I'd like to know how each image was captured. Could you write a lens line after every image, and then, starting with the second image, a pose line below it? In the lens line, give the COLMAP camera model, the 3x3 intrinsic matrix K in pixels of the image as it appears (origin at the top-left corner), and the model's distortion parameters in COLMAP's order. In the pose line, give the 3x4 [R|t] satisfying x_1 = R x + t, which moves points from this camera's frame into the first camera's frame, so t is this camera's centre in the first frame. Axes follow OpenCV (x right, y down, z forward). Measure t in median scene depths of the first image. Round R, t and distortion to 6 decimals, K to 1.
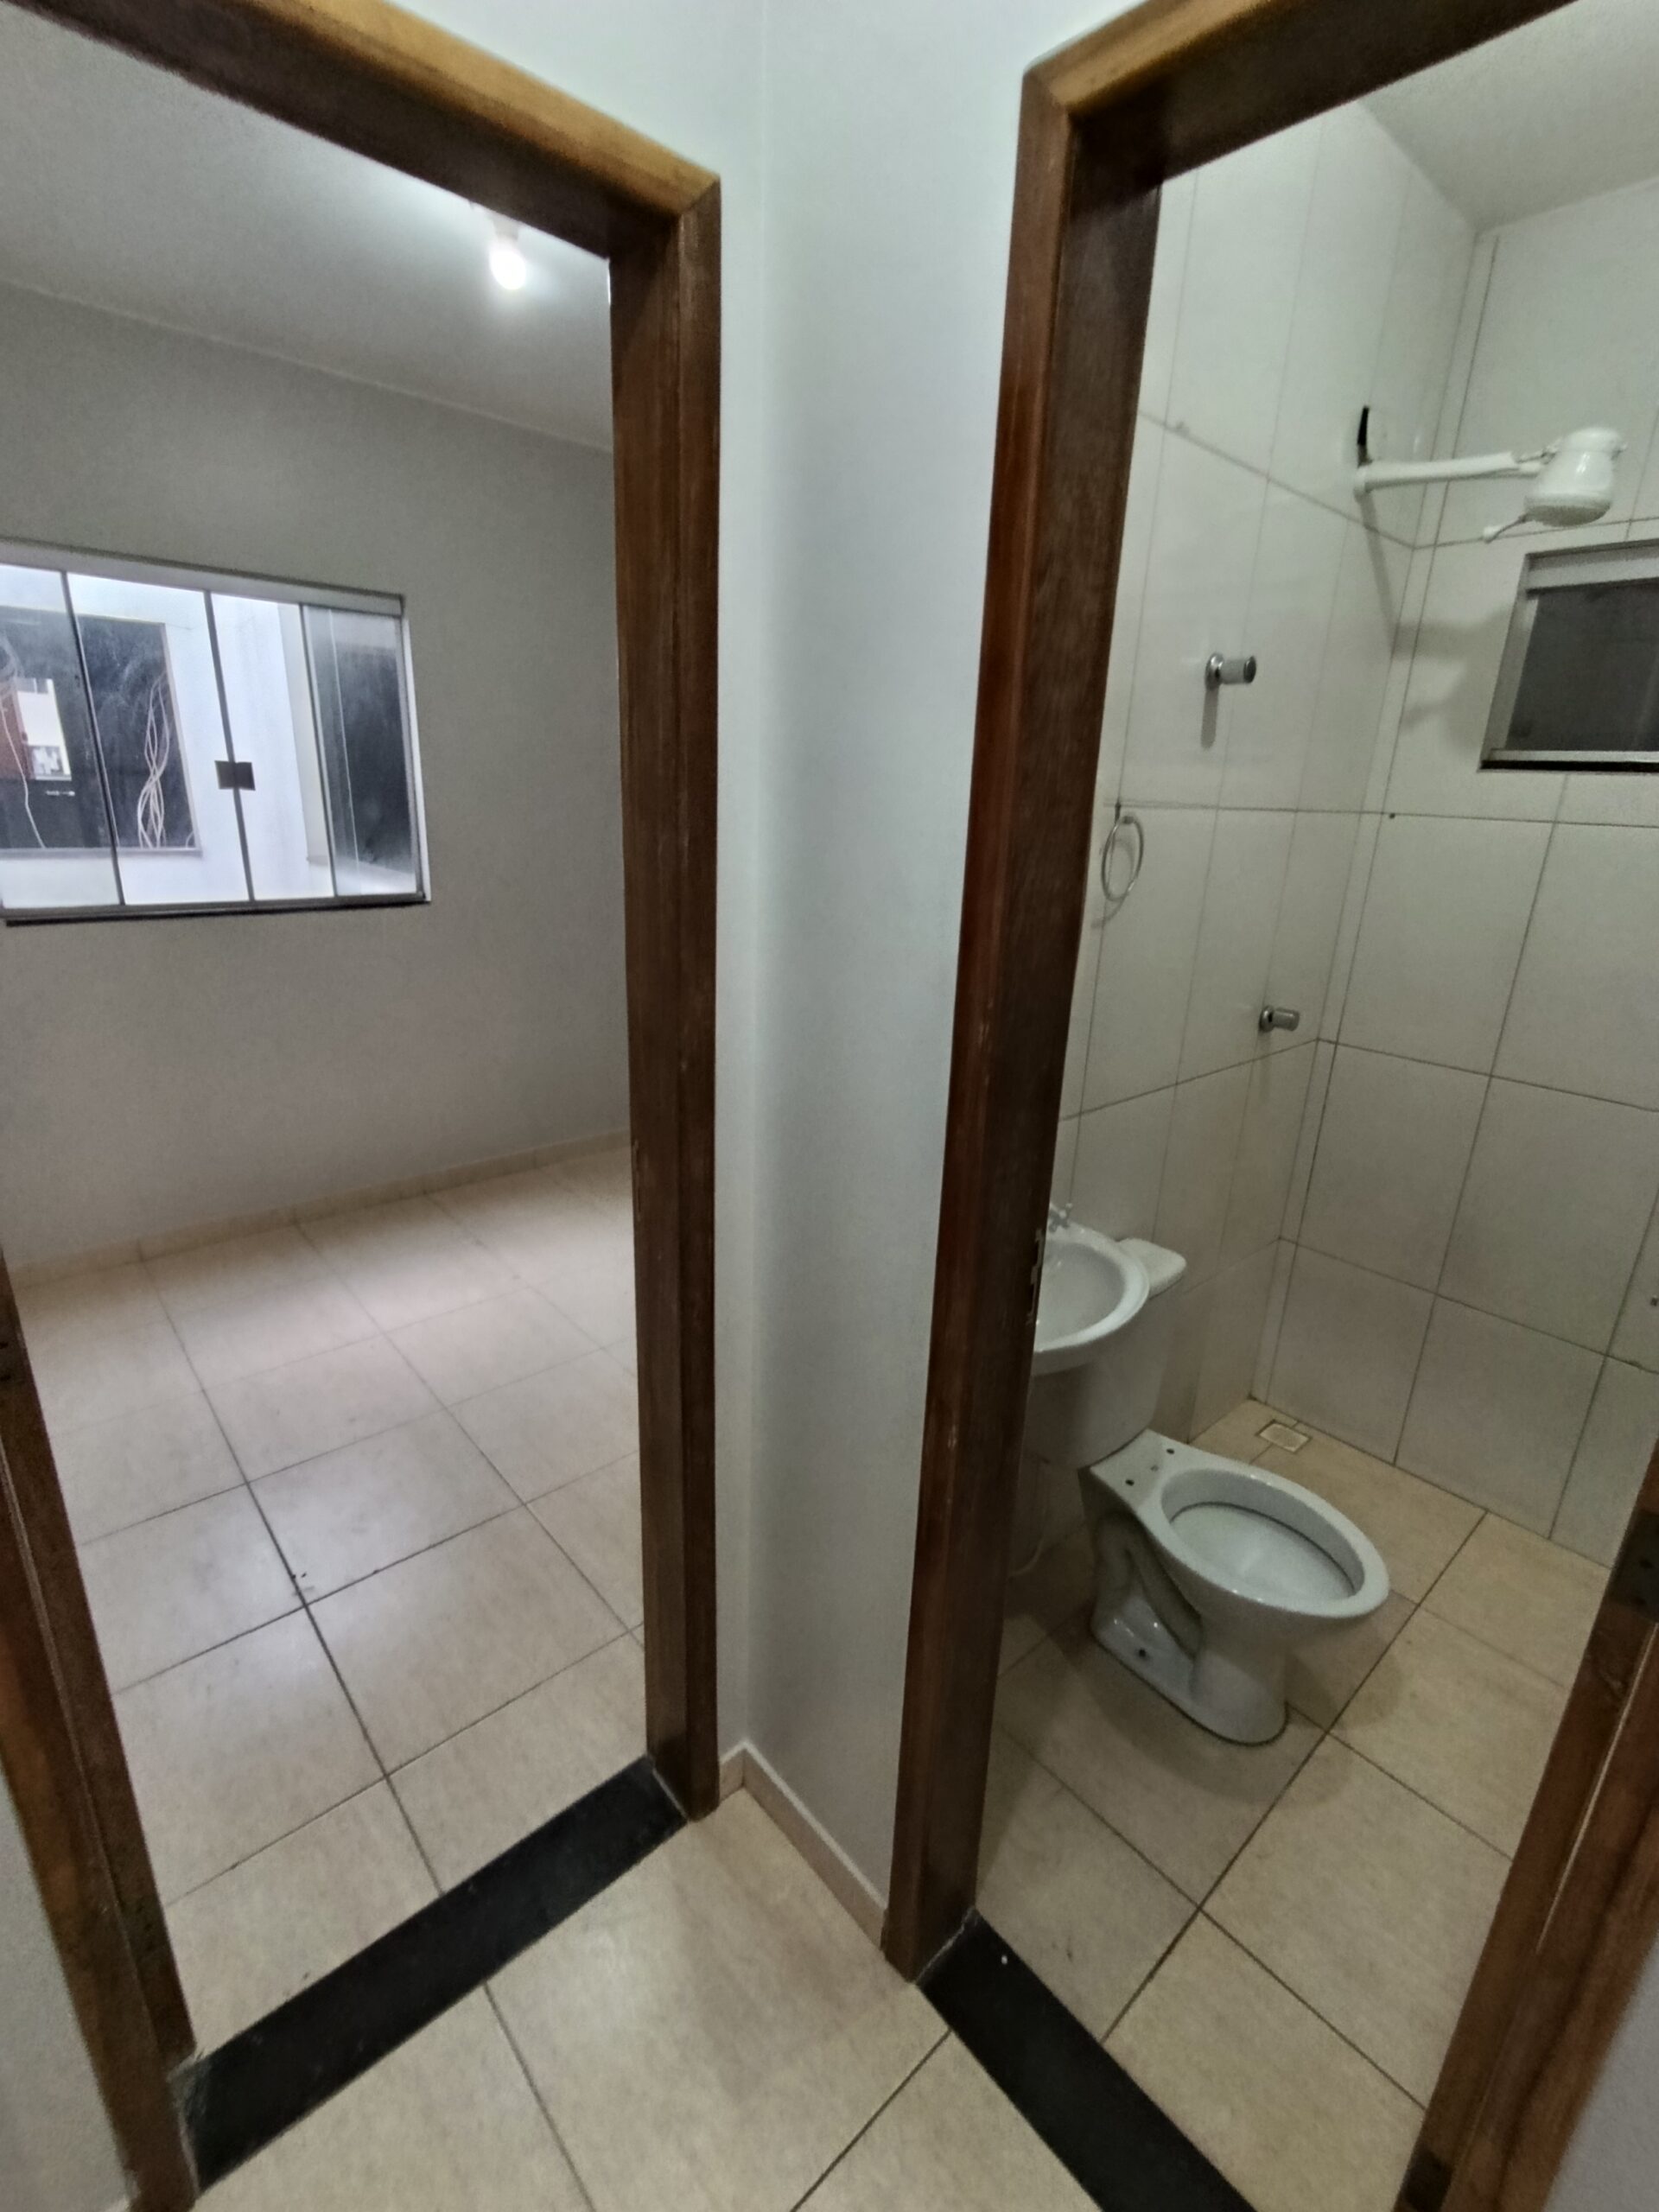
lens RADIAL K [[1015.8, 0, 810.9], [0, 1015.8, 1097.5], [0, 0, 1]] dist [0.062287, 0.000066]
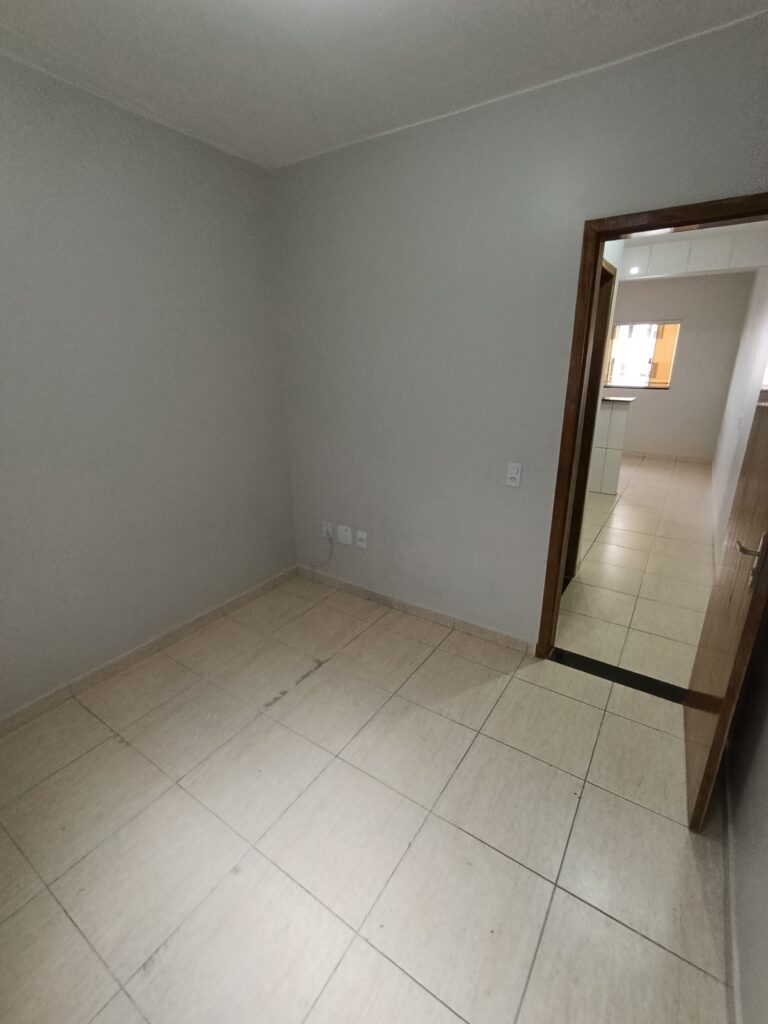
lens RADIAL K [[469.6, 0, 391.4], [0, 469.6, 507.6], [0, 0, 1]] dist [0.028052, 0.000211]
pose [[-0.280519, -0.342097, 0.896816, -0.587892], [0.287151, 0.861630, 0.418495, -0.269348], [-0.915889, 0.374917, -0.143470, 0.729605]]
